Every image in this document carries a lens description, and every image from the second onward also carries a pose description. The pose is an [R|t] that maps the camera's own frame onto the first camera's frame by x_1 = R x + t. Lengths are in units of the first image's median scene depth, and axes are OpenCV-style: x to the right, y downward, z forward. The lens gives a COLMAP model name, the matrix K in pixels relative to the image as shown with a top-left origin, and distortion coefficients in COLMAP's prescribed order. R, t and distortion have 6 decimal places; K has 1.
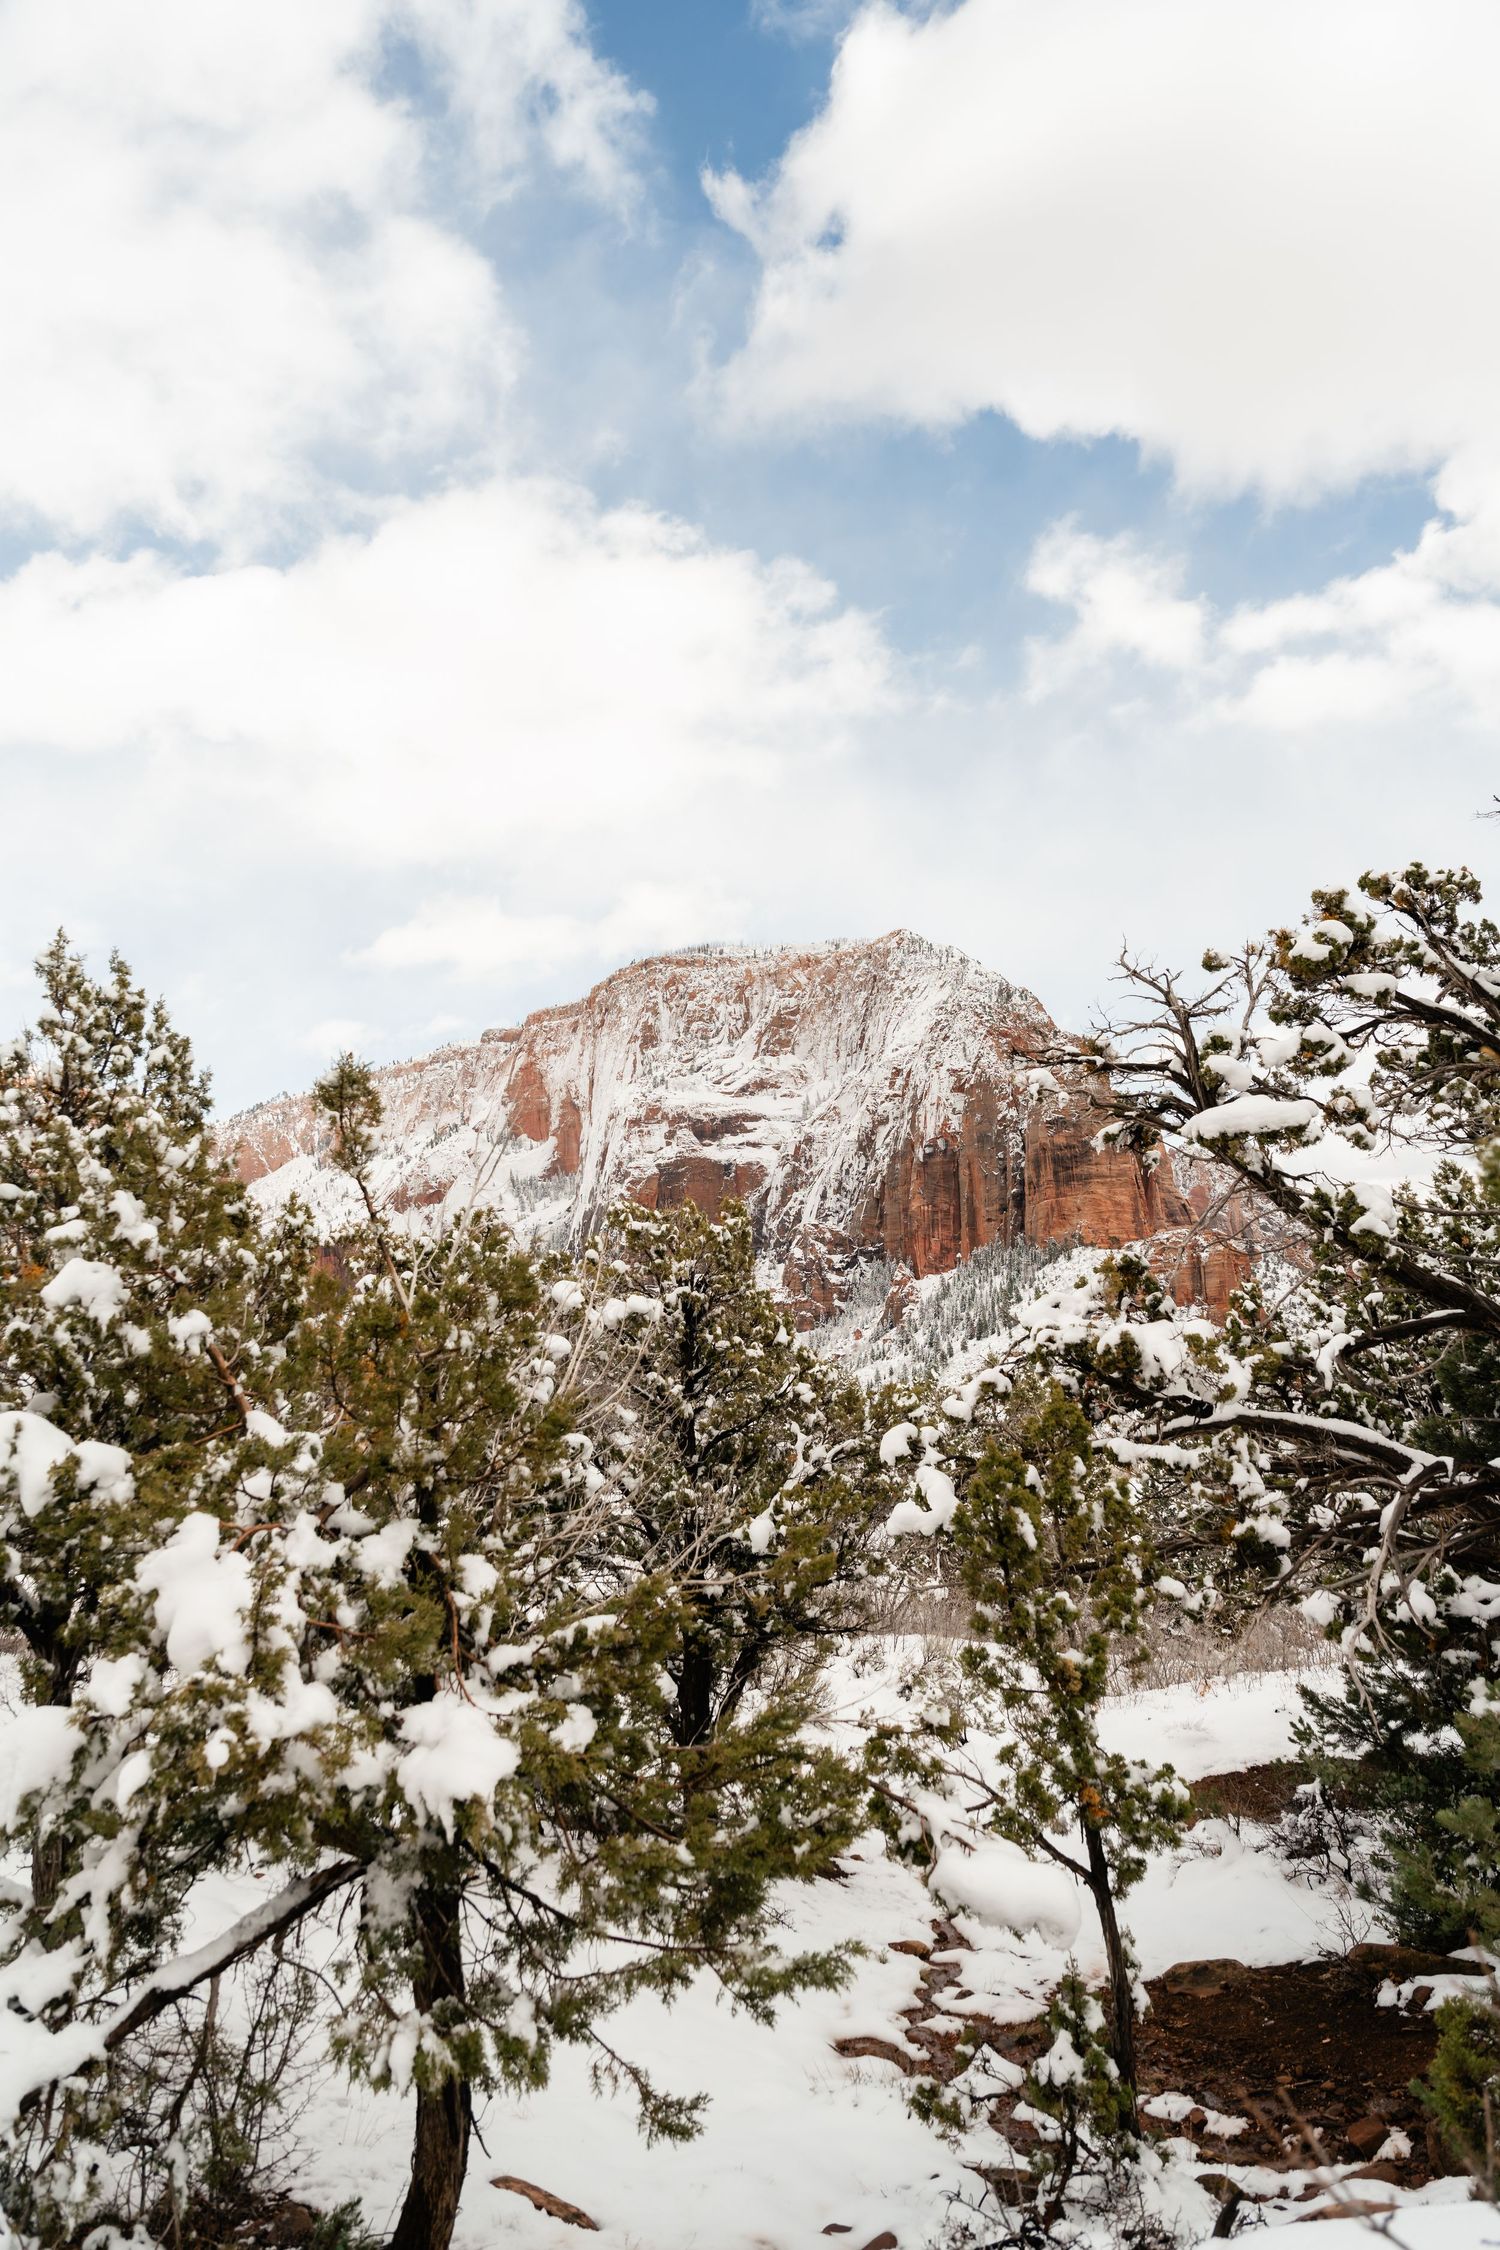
lens RADIAL K [[1494.9, 0, 750.0], [0, 1494.9, 1125.0], [0, 0, 1]] dist [-0.001716, -0.002444]
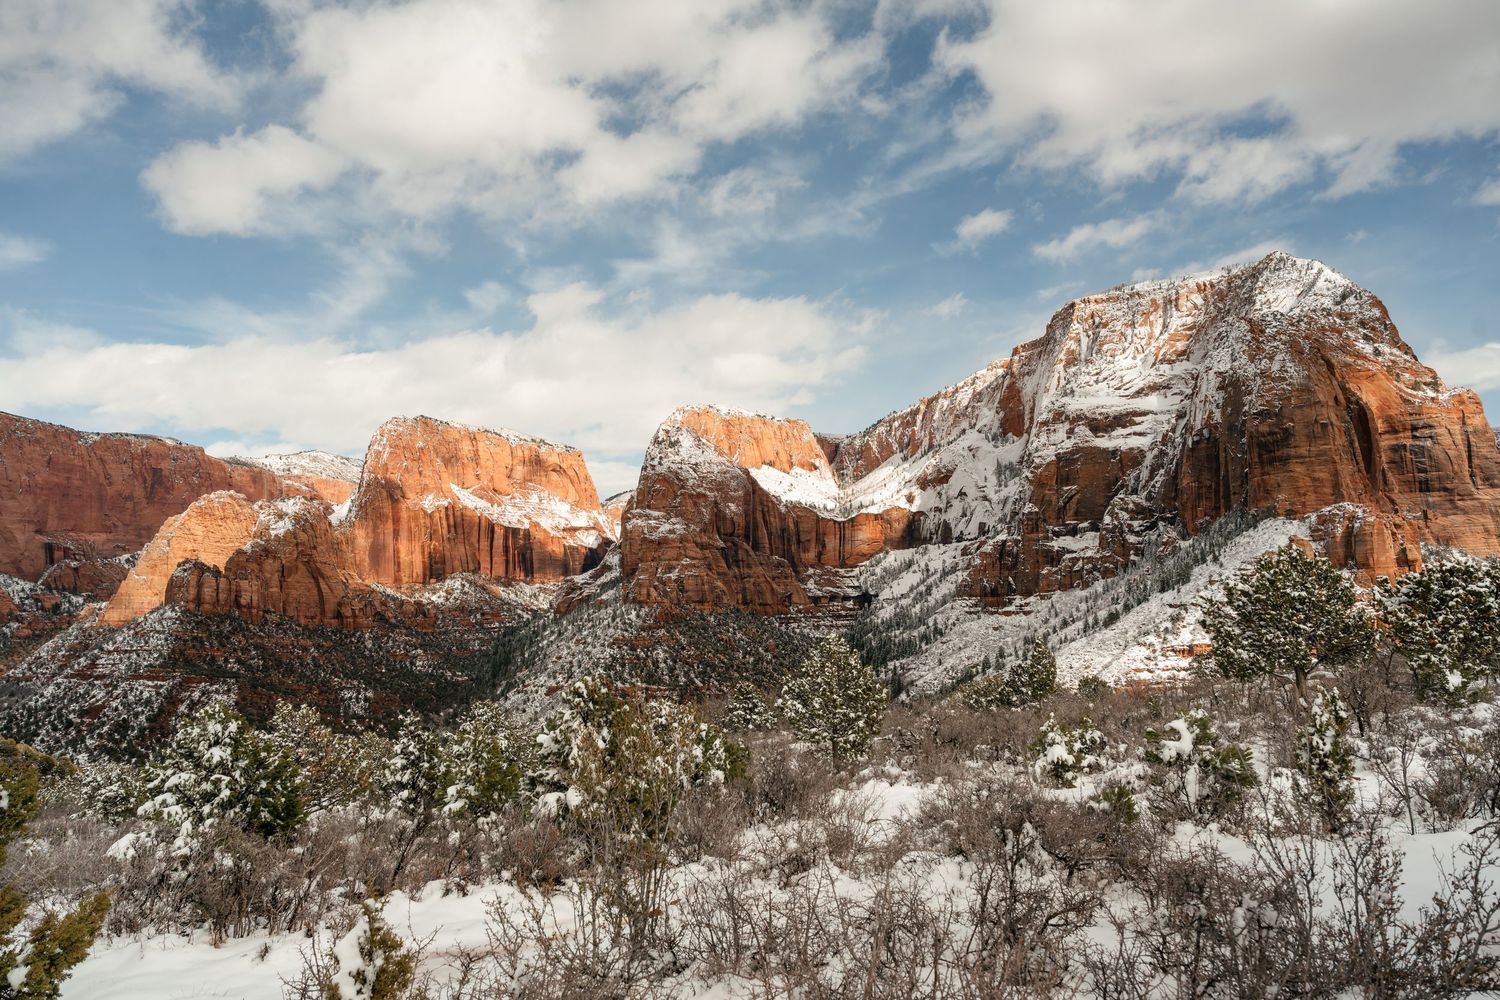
lens RADIAL K [[996.6, 0, 750.0], [0, 996.6, 500.0], [0, 0, 1]] dist [-0.001716, -0.002444]
pose [[0.846974, -0.024854, -0.531053, 0.181246], [0.067401, 0.995866, 0.060890, -0.005891], [0.527344, -0.087366, 0.845148, 0.062694]]
